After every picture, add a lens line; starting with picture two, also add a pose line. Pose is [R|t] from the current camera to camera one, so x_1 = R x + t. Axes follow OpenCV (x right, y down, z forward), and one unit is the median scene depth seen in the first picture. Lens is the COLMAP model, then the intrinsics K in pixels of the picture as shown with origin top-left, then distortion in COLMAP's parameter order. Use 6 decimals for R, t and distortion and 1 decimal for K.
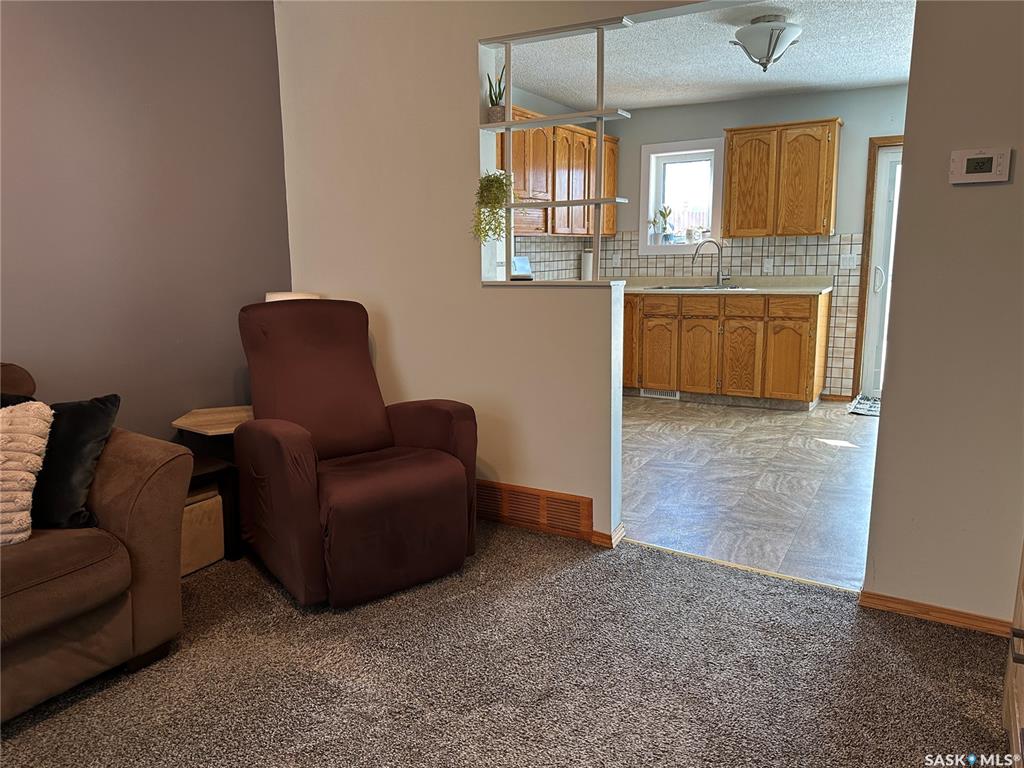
lens RADIAL K [[723.6, 0, 503.4], [0, 723.6, 385.0], [0, 0, 1]] dist [0.087369, -0.108340]
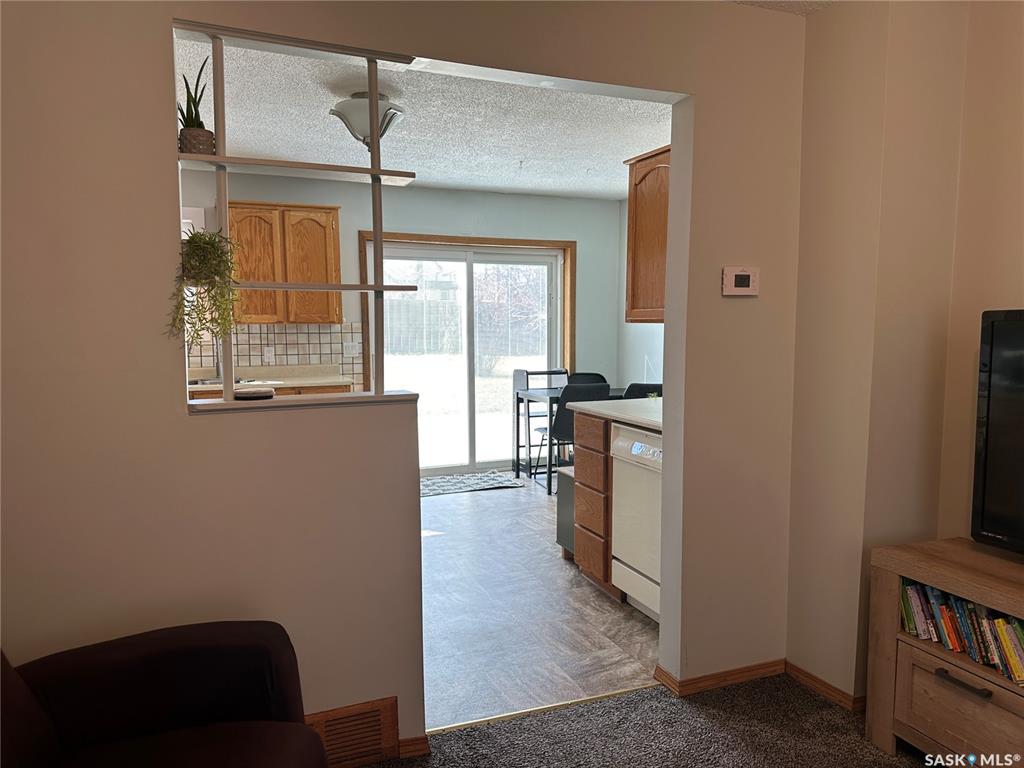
lens RADIAL K [[723.6, 0, 519.4], [0, 723.6, 391.5], [0, 0, 1]] dist [0.087369, -0.108340]
pose [[0.586944, -0.065432, 0.806979, -0.197074], [0.140811, 0.989788, -0.022162, -0.056858], [-0.797289, 0.126639, 0.590164, 0.237503]]
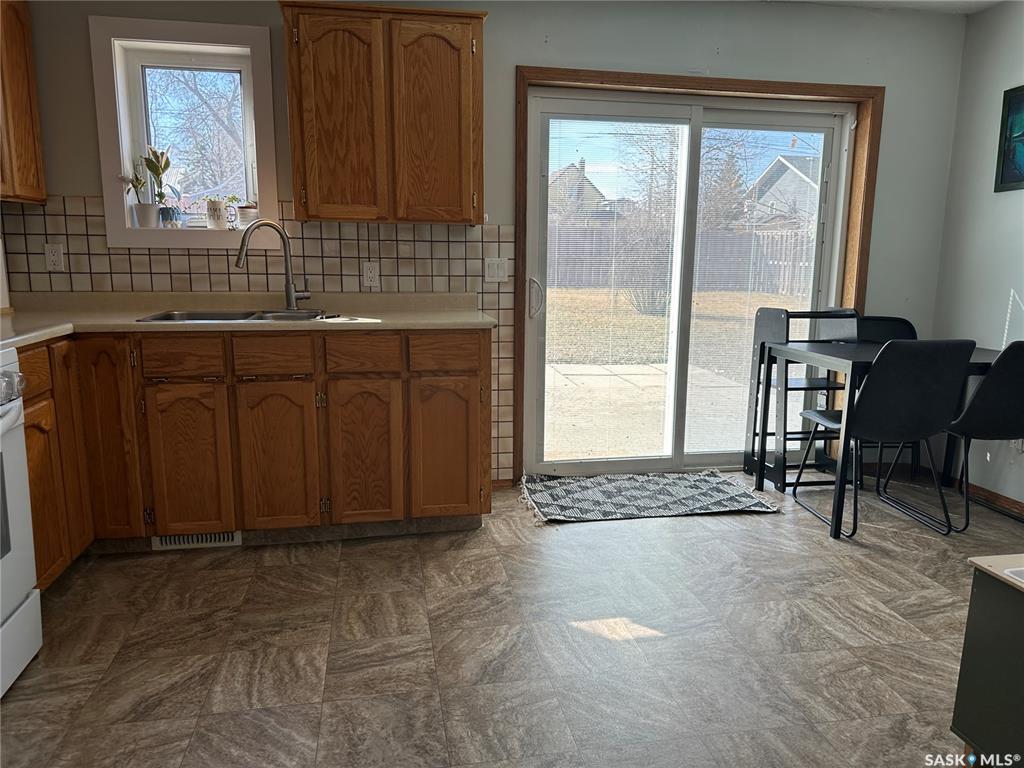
lens RADIAL K [[723.6, 0, 509.8], [0, 723.6, 382.3], [0, 0, 1]] dist [0.087369, -0.108340]
pose [[0.750751, -0.092583, 0.654065, 0.068147], [0.098939, 0.994721, 0.027239, -0.088094], [-0.653134, 0.044263, 0.755948, 0.529508]]
